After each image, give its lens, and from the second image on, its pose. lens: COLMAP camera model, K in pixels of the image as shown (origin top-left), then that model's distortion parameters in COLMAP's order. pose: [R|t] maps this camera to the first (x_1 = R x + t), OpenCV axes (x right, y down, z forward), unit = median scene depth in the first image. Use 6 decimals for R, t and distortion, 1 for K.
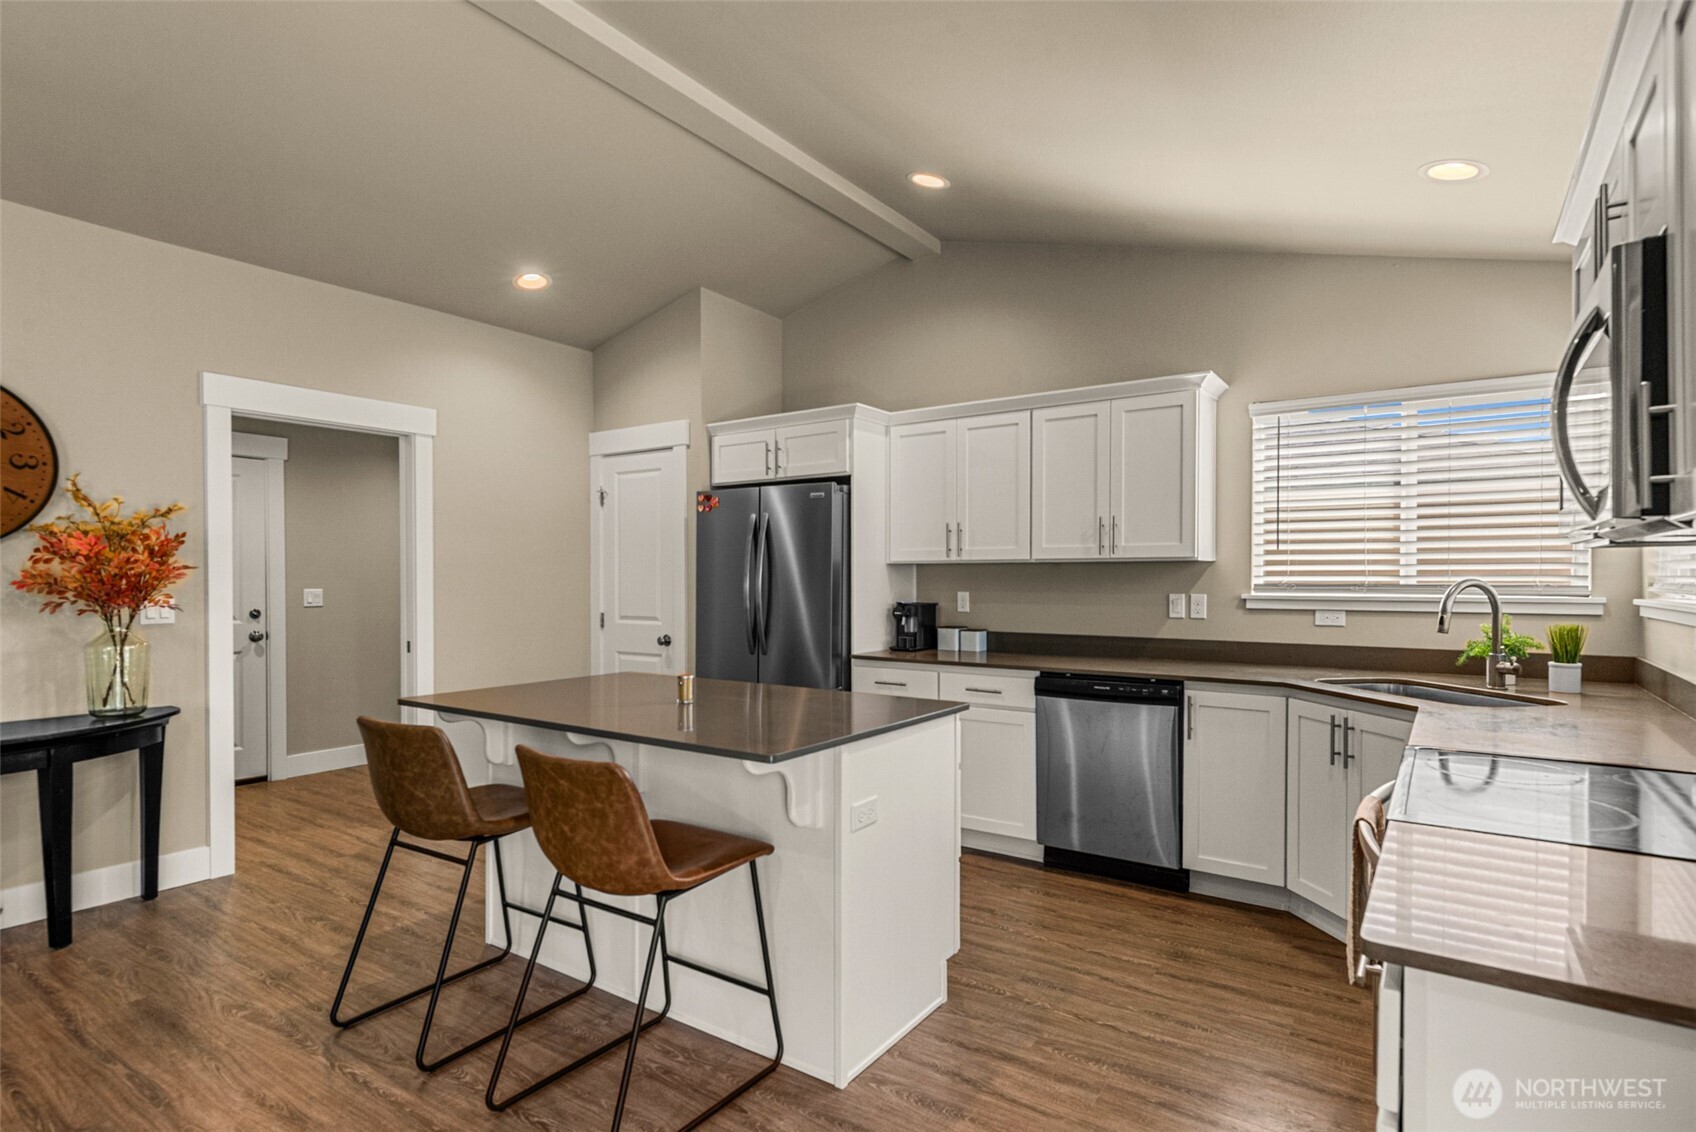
lens RADIAL K [[840.0, 0, 857.8], [0, 840.0, 604.3], [0, 0, 1]] dist [-0.002840, 0.002717]
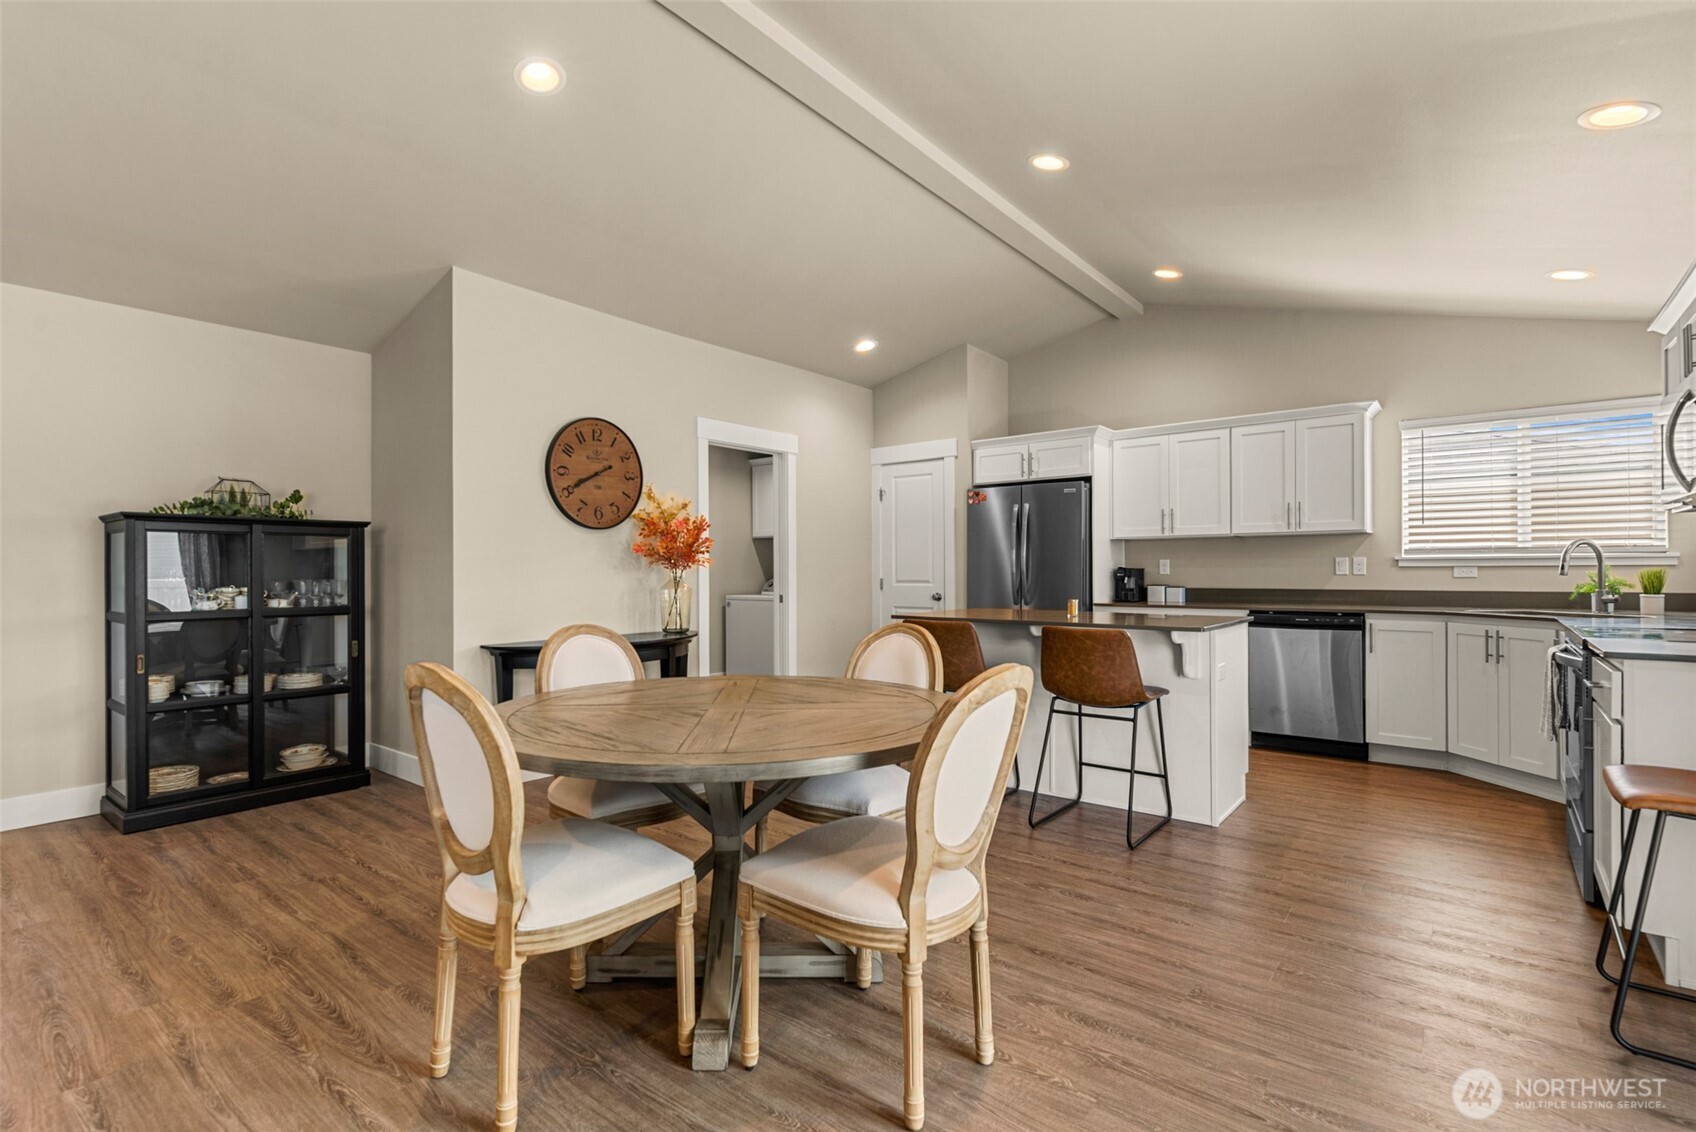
lens RADIAL K [[792.5, 0, 818.6], [0, 792.5, 579.6], [0, 0, 1]] dist [-0.005274, 0.003427]
pose [[0.996207, -0.003717, -0.086932, -0.387516], [0.001917, 0.999782, -0.020788, 0.052318], [0.086991, 0.020543, 0.995997, -0.401508]]
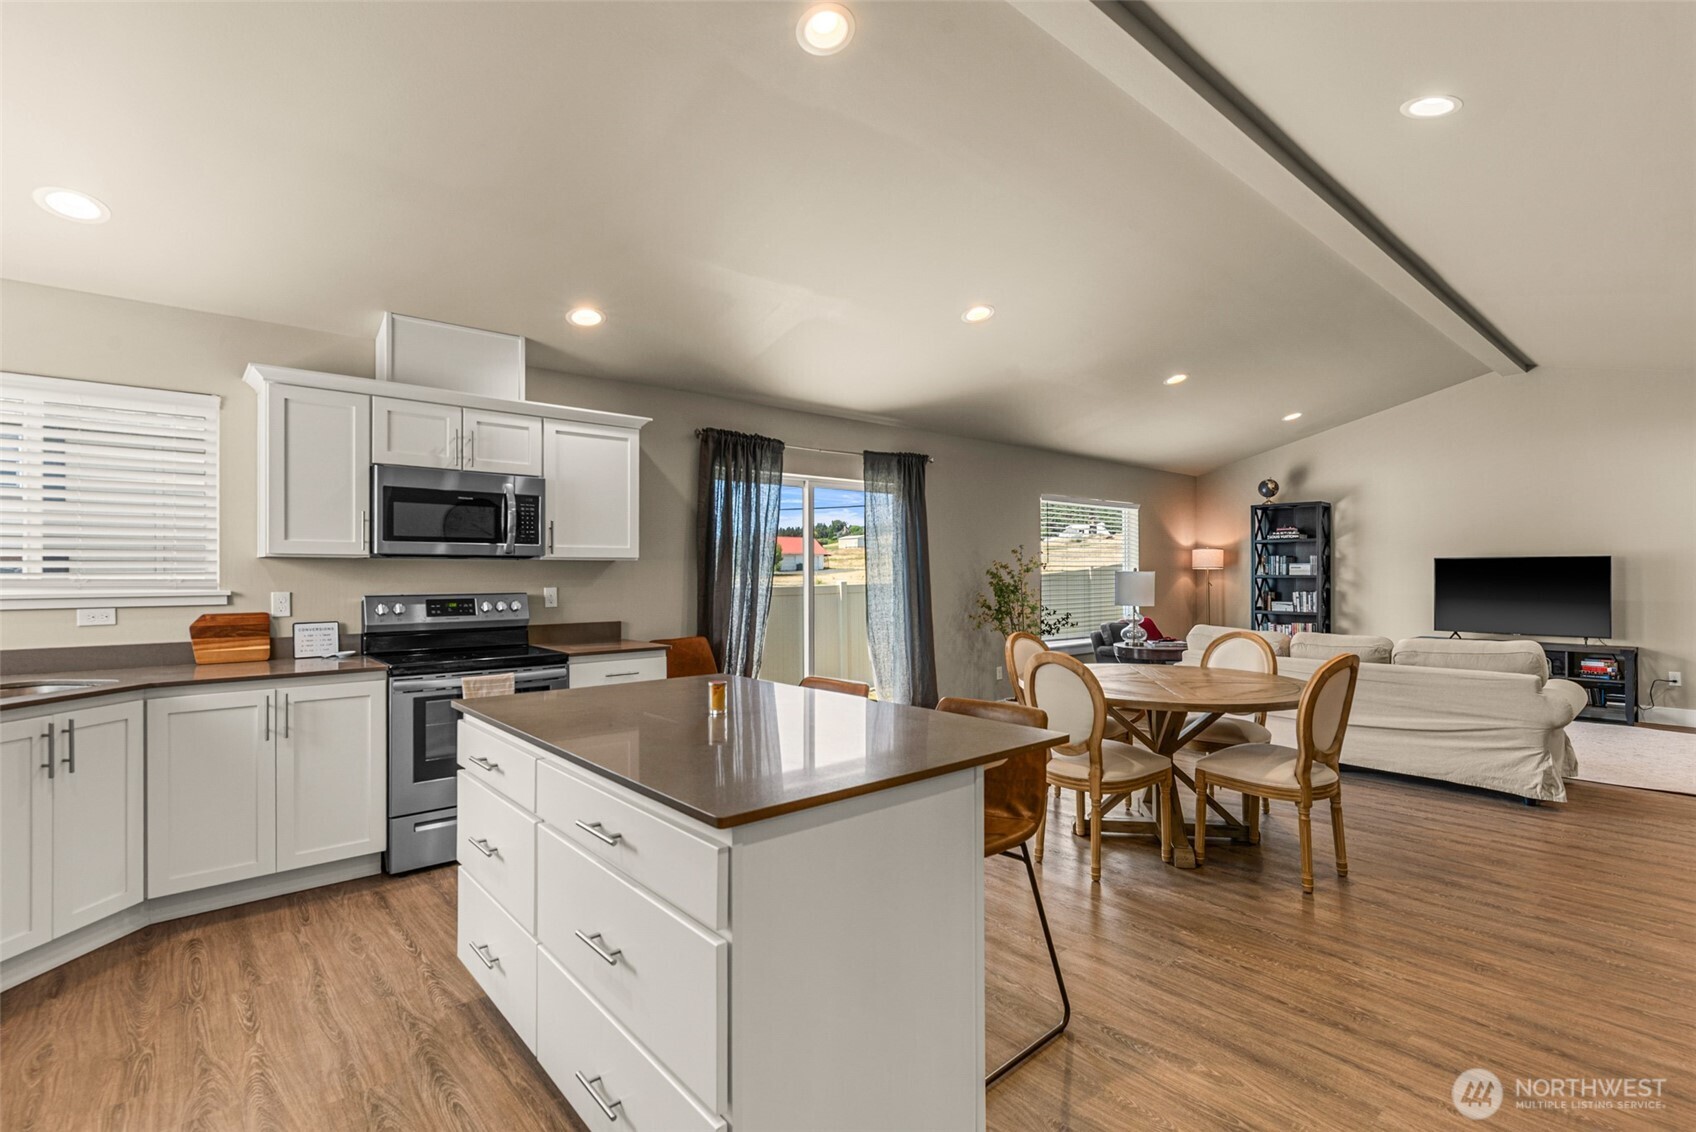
lens RADIAL K [[786.2, 0, 856.6], [0, 786.2, 570.4], [0, 0, 1]] dist [0.014606, -0.005900]
pose [[-0.969062, 0.003500, 0.246792, -0.377947], [0.010905, 0.999530, 0.028643, -0.038009], [-0.246576, 0.030448, -0.968645, 1.209357]]
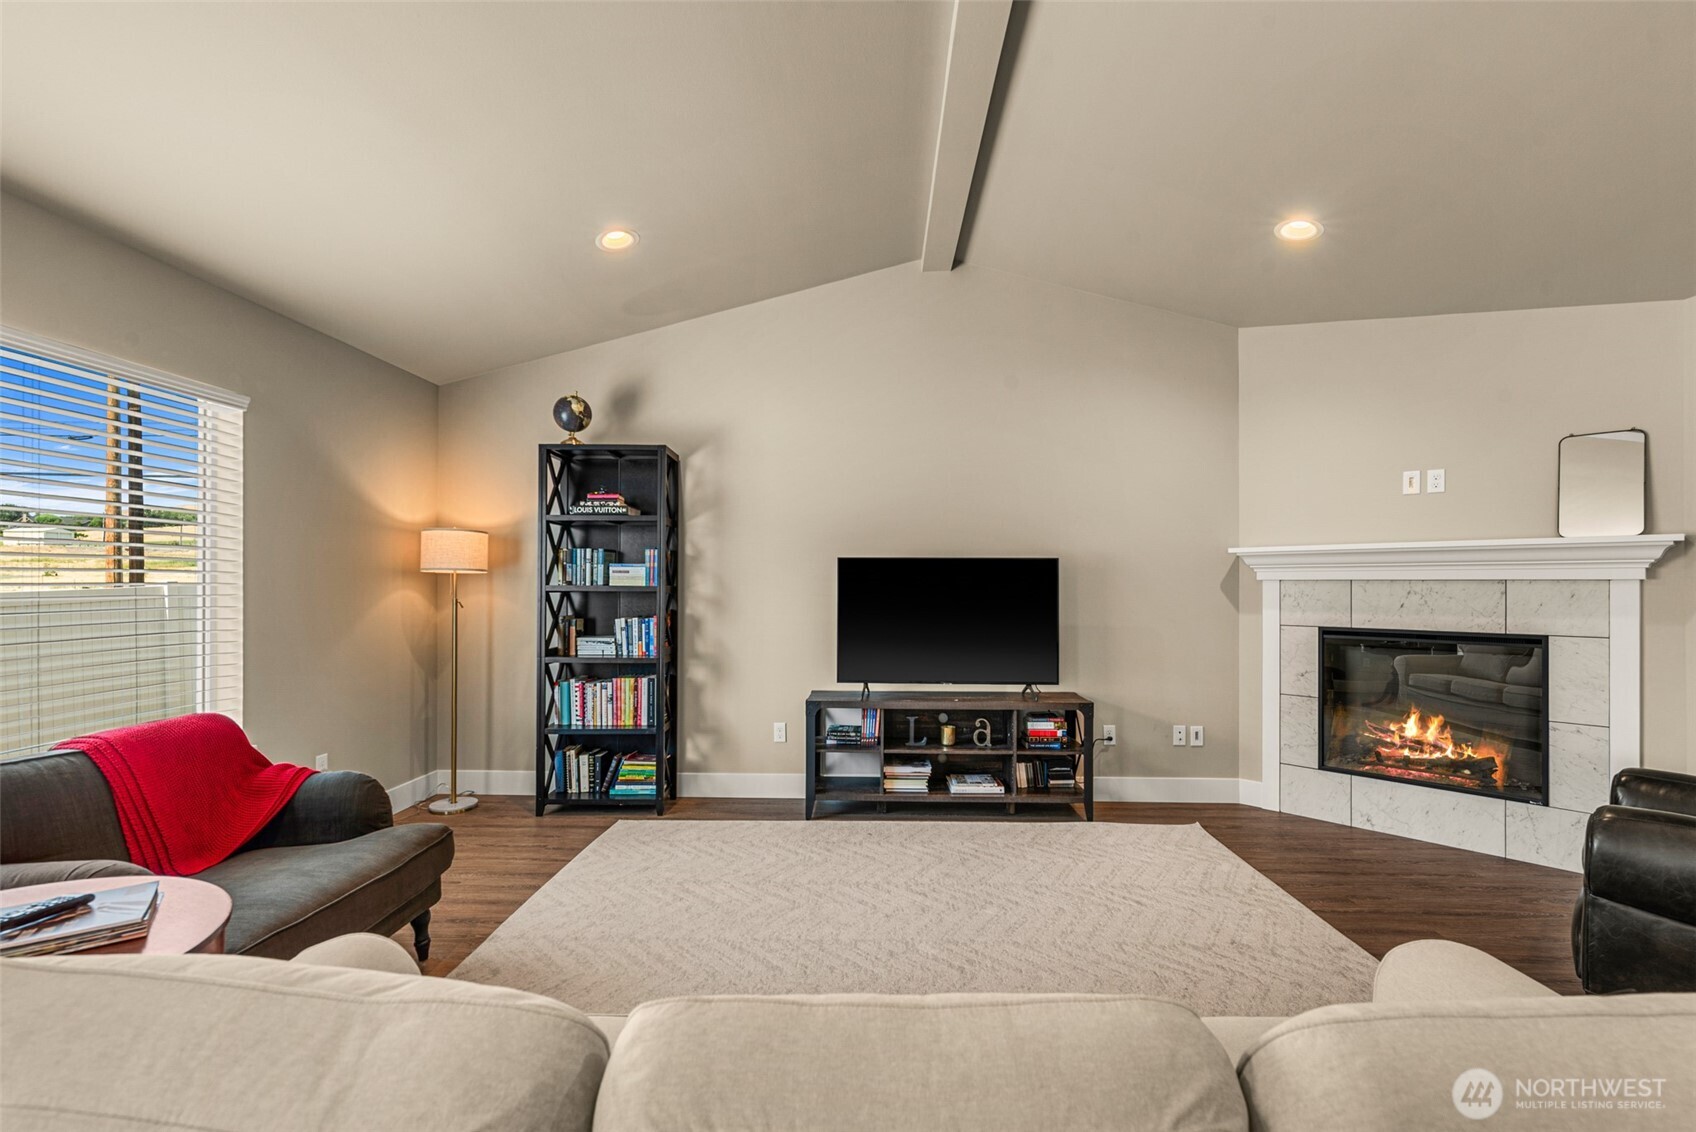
lens RADIAL K [[751.7, 0, 858.7], [0, 751.7, 582.5], [0, 0, 1]] dist [0.006027, 0.000320]
pose [[-0.841690, -0.004469, -0.539942, -0.717061], [-0.021160, 0.999471, 0.024714, 0.011152], [0.539546, 0.032226, -0.841339, -0.097593]]
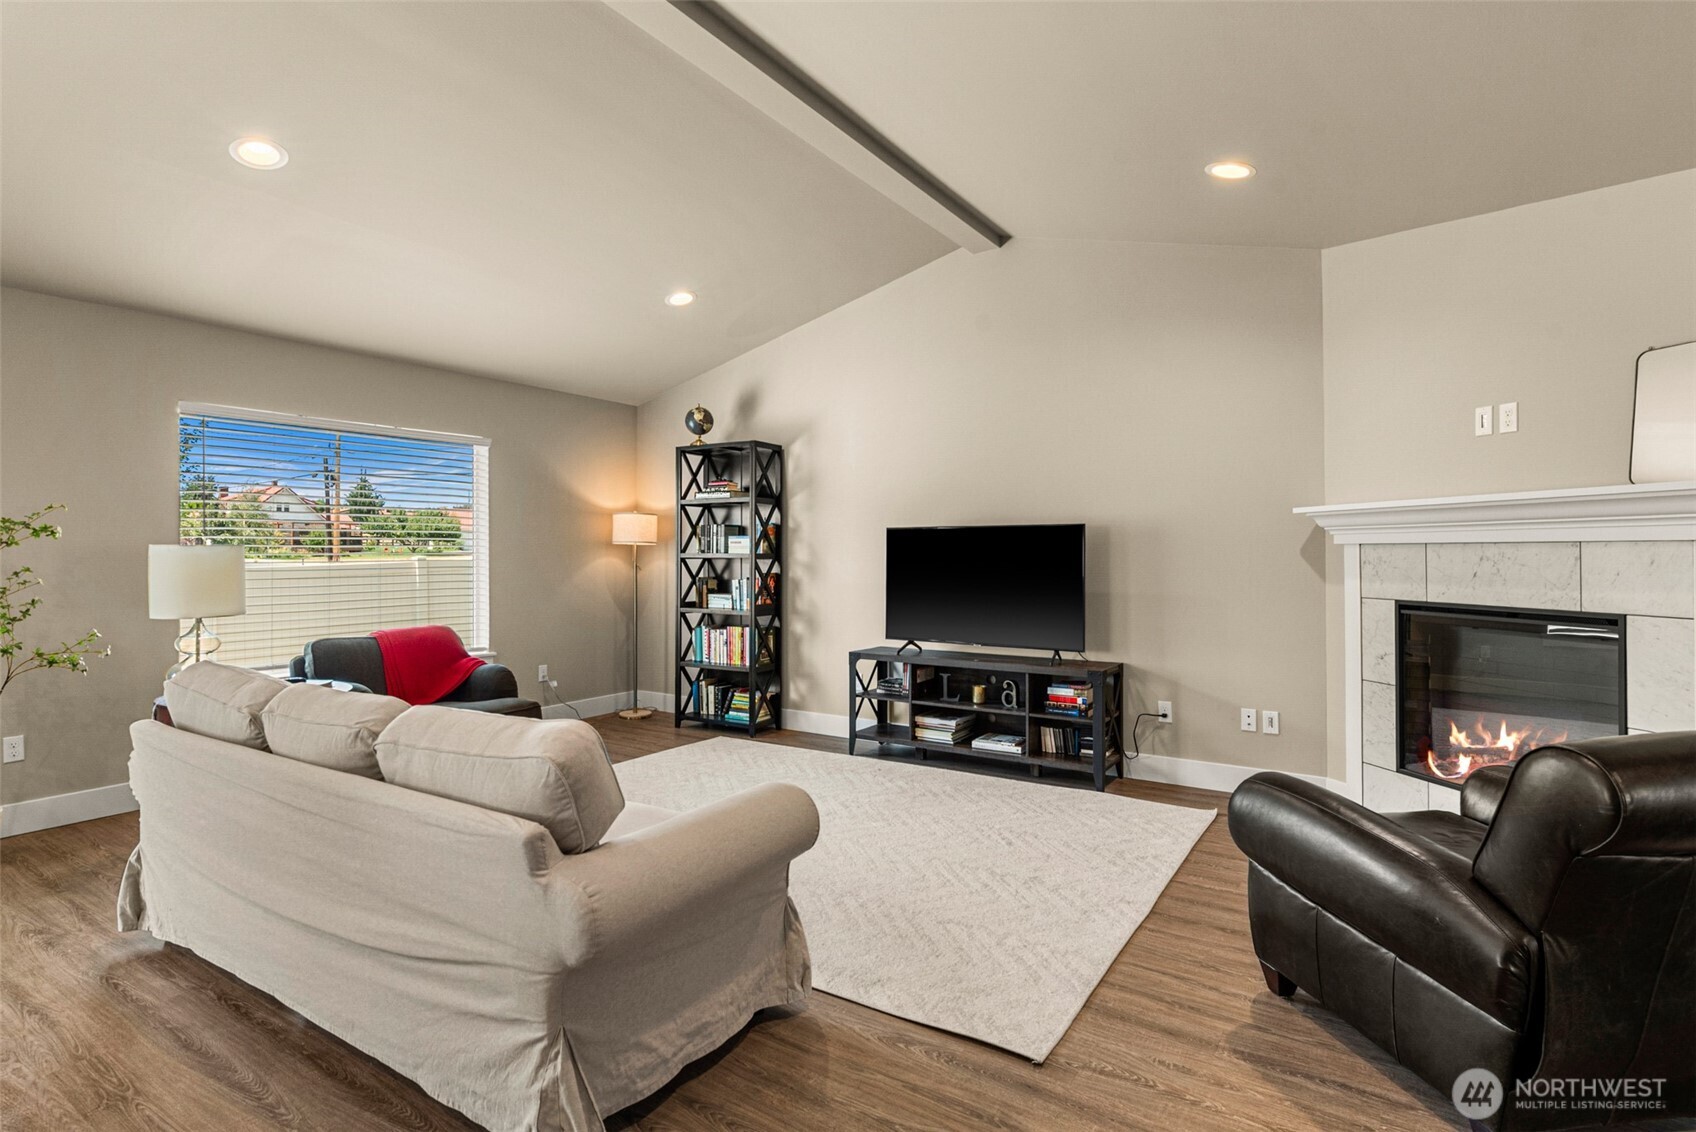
lens RADIAL K [[859.8, 0, 808.6], [0, 859.8, 546.0], [0, 0, 1]] dist [0.005923, 0.000475]
pose [[-1.000000, 0.000234, 0.000917, -1.144997], [0.000256, 0.999708, 0.024170, -0.001248], [-0.000911, 0.024170, -0.999707, 0.358054]]
